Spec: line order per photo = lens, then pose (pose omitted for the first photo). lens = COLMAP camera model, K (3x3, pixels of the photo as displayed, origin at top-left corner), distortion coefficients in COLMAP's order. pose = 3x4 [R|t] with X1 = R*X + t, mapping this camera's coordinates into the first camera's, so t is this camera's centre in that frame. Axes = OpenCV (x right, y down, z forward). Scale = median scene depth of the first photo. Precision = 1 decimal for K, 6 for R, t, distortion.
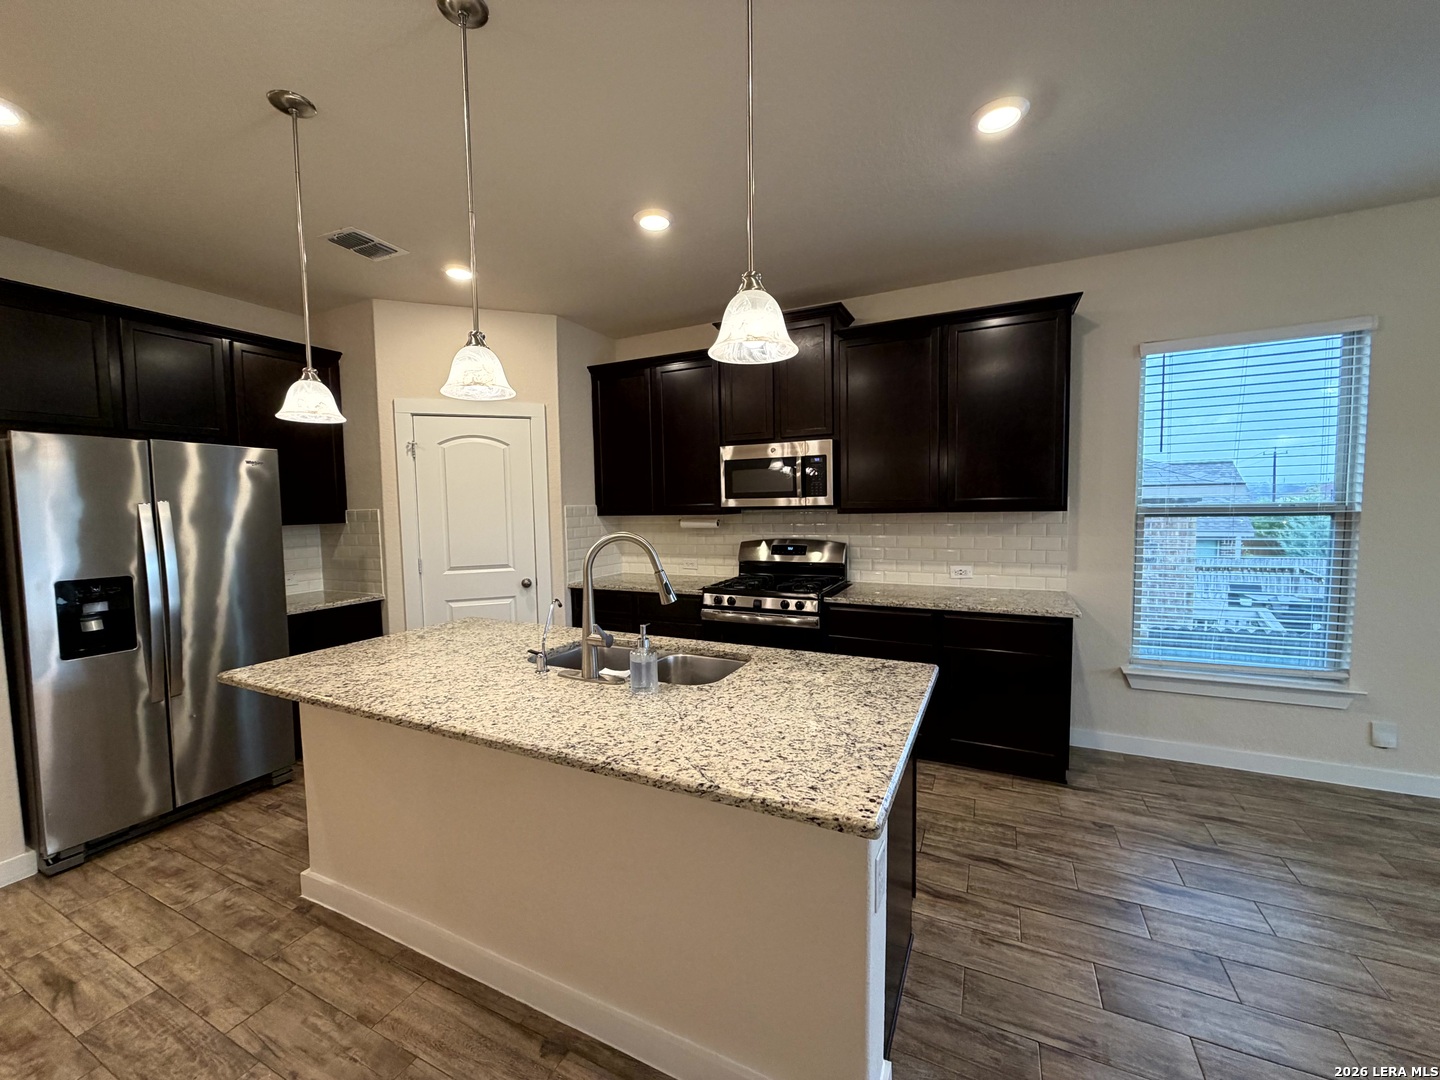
lens RADIAL K [[572.4, 0, 717.3], [0, 572.4, 540.6], [0, 0, 1]] dist [-0.000072, -0.000022]
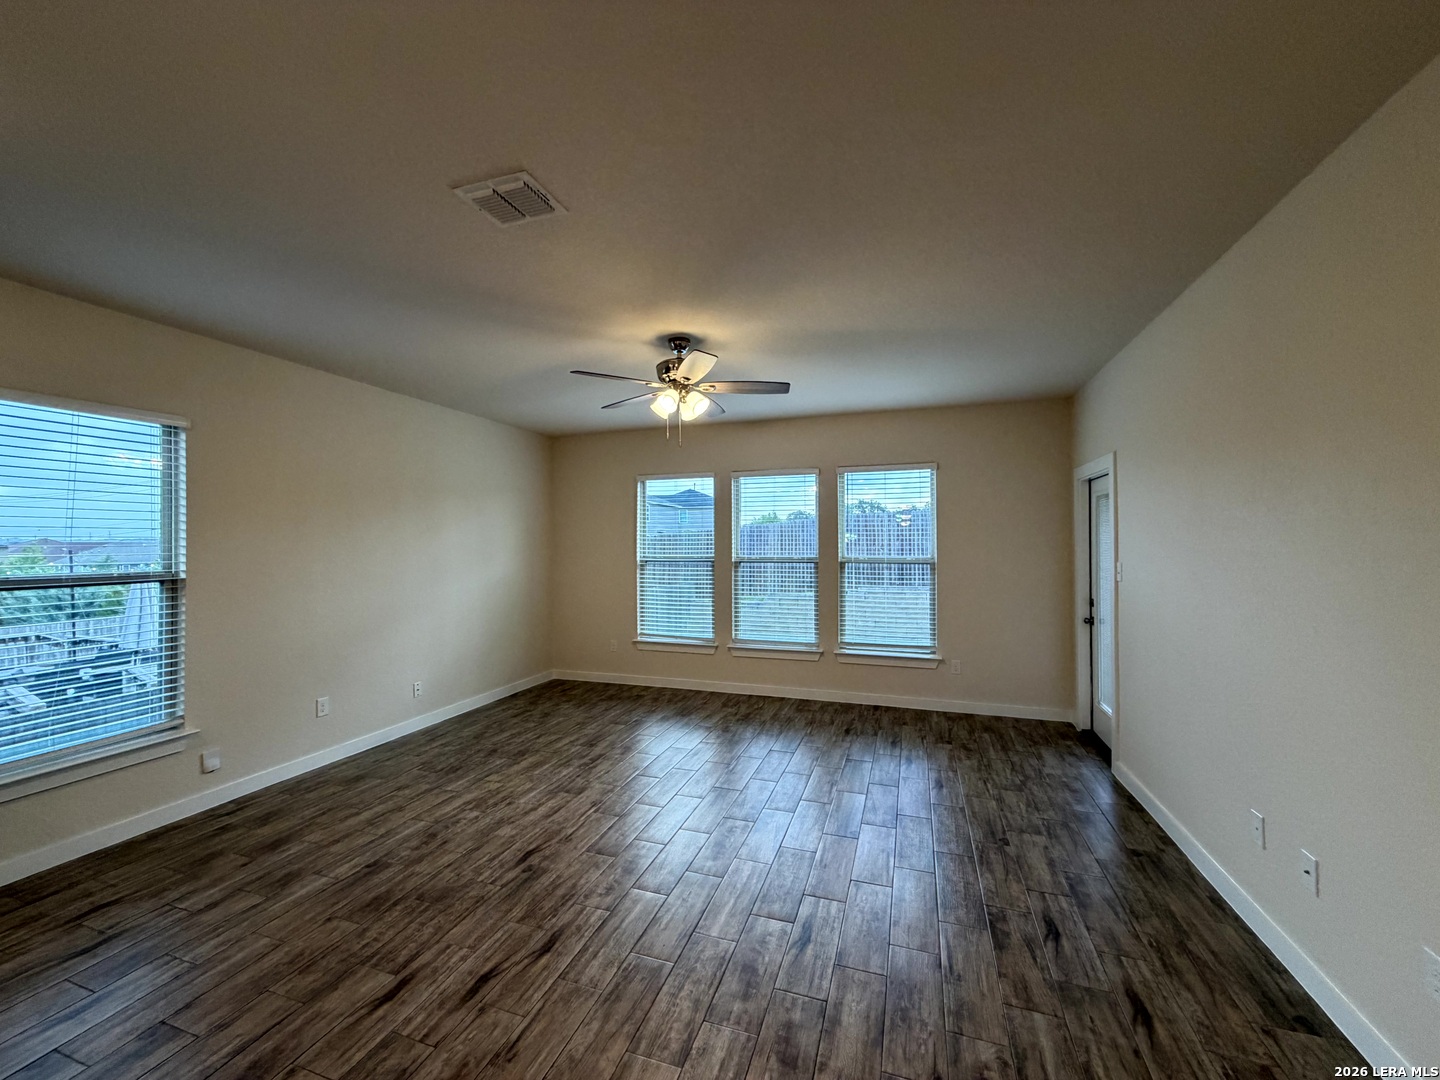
lens RADIAL K [[572.4, 0, 717.3], [0, 572.4, 540.6], [0, 0, 1]] dist [-0.000072, -0.000022]
pose [[-0.120558, 0.026320, 0.992357, -0.183658], [0.074869, 0.997042, -0.017349, -0.025248], [-0.989879, 0.072205, -0.122172, 0.049542]]
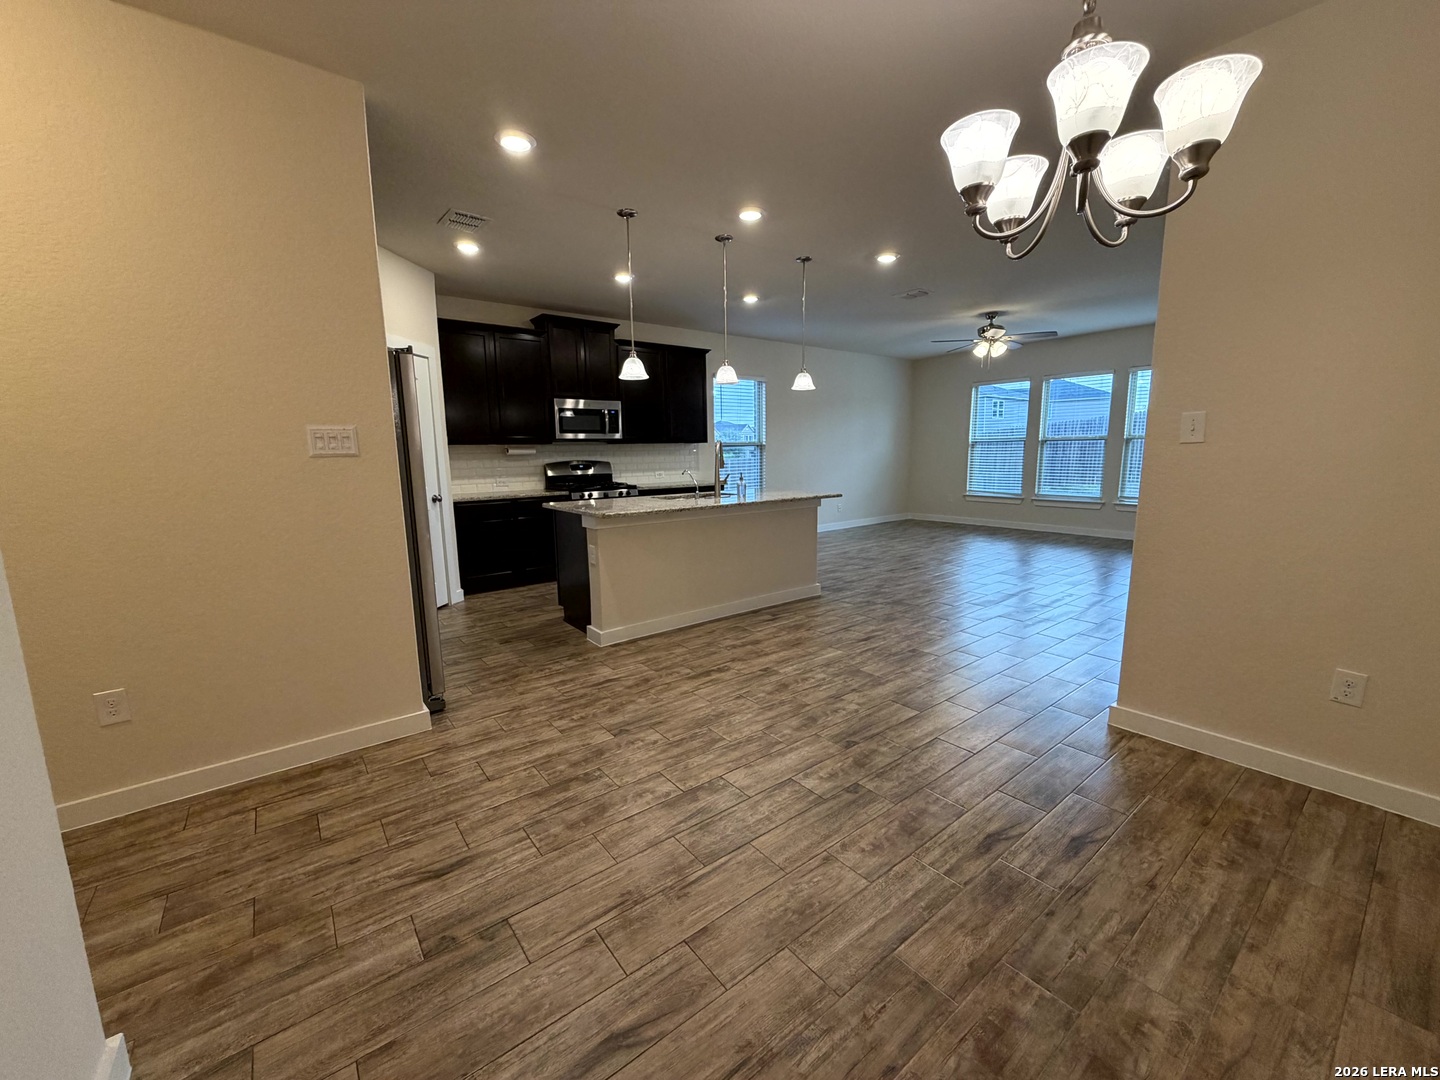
lens RADIAL K [[572.4, 0, 717.3], [0, 572.4, 540.6], [0, 0, 1]] dist [-0.000072, -0.000022]
pose [[0.443942, -0.128378, 0.886811, -1.627003], [0.067561, 0.991662, 0.109735, 0.099217], [-0.893505, 0.011197, 0.448914, -0.088803]]
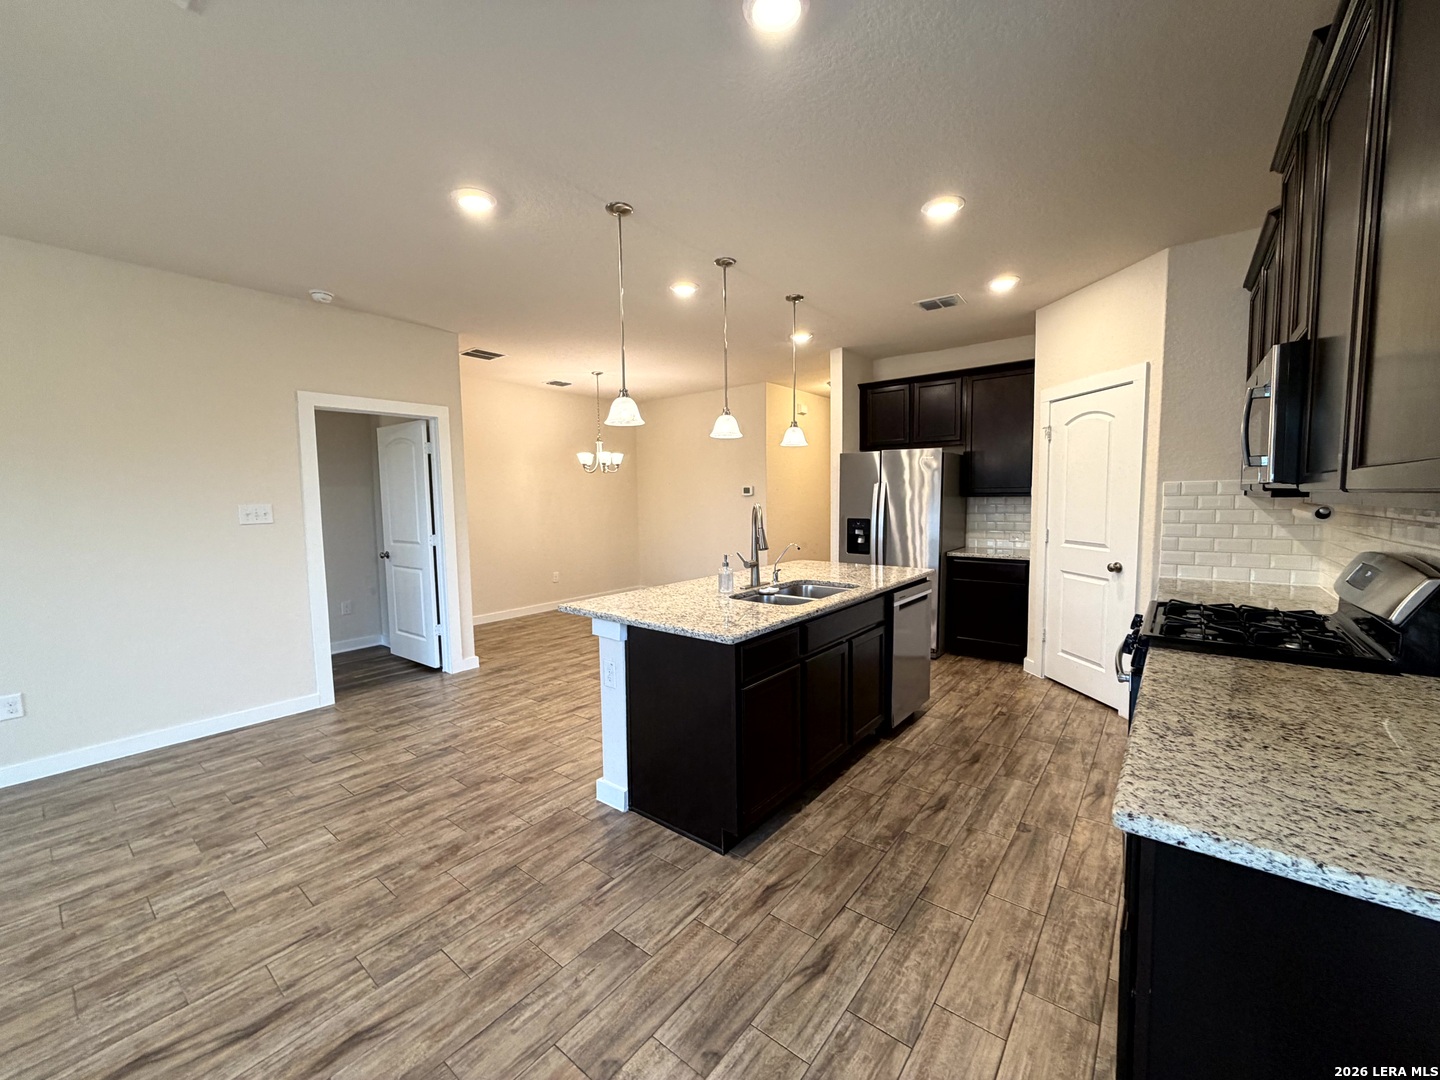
lens RADIAL K [[572.4, 0, 717.3], [0, 572.4, 540.6], [0, 0, 1]] dist [-0.000072, -0.000022]
pose [[-0.219535, 0.098071, -0.970663, 0.974469], [-0.045563, 0.992818, 0.110614, -0.055916], [0.974540, 0.068510, -0.213490, 0.814988]]
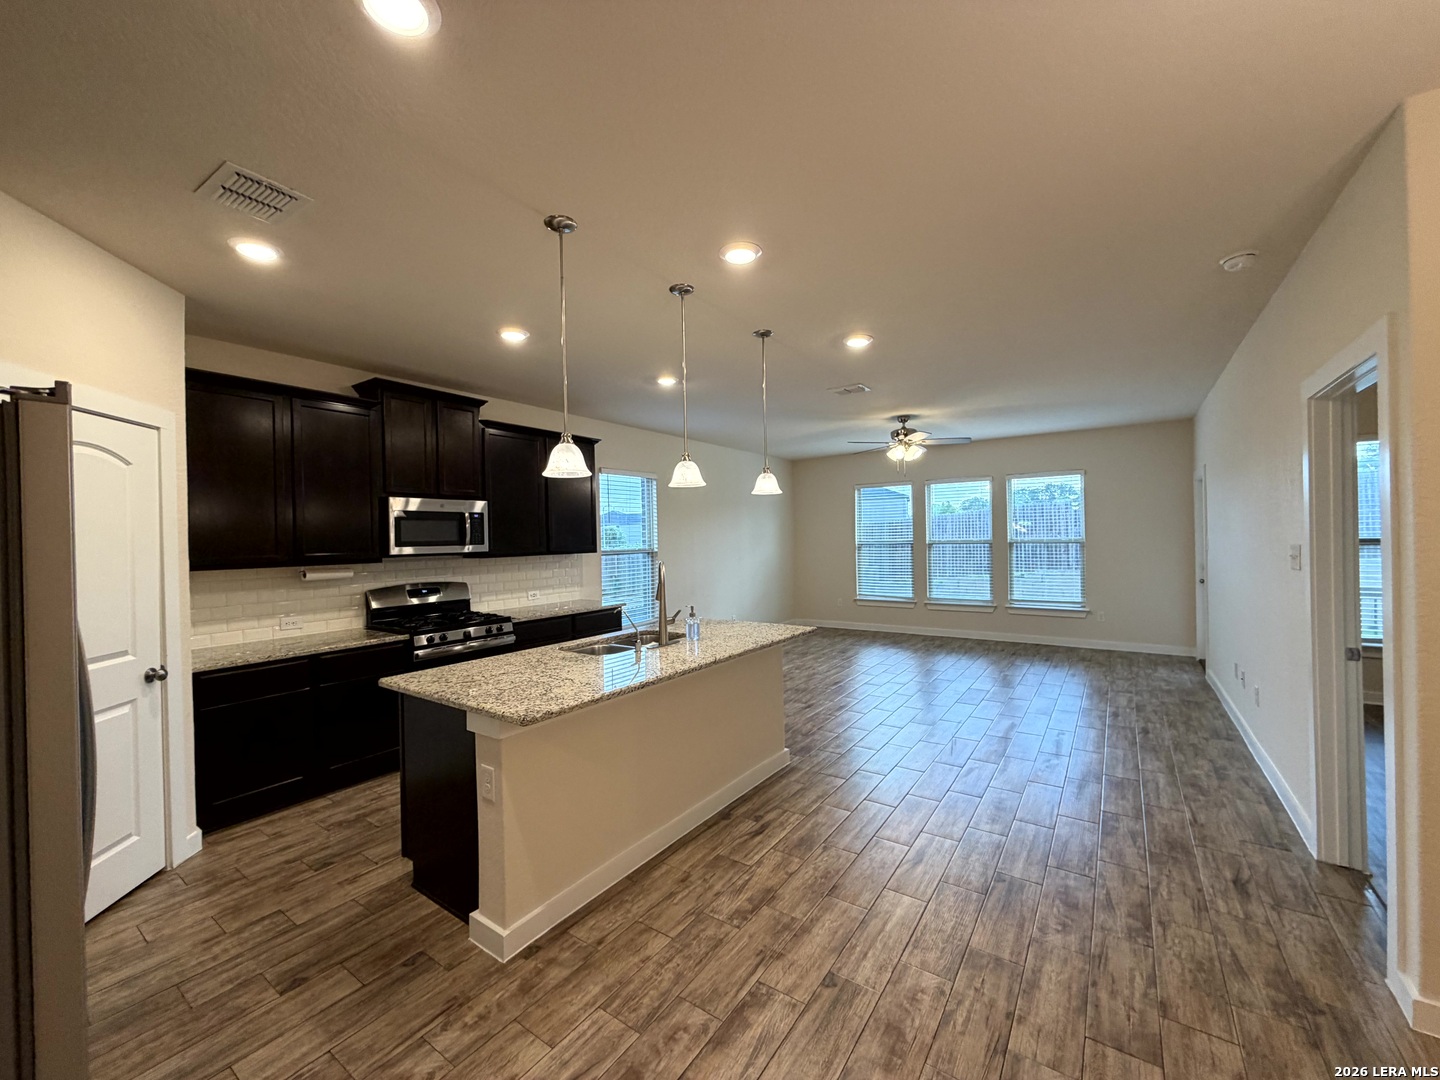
lens RADIAL K [[572.4, 0, 717.3], [0, 572.4, 540.6], [0, 0, 1]] dist [-0.000072, -0.000022]
pose [[0.160393, 0.011275, 0.986989, -1.250682], [0.083799, 0.996169, -0.024997, -0.012740], [-0.983490, 0.086718, 0.158833, 0.347879]]
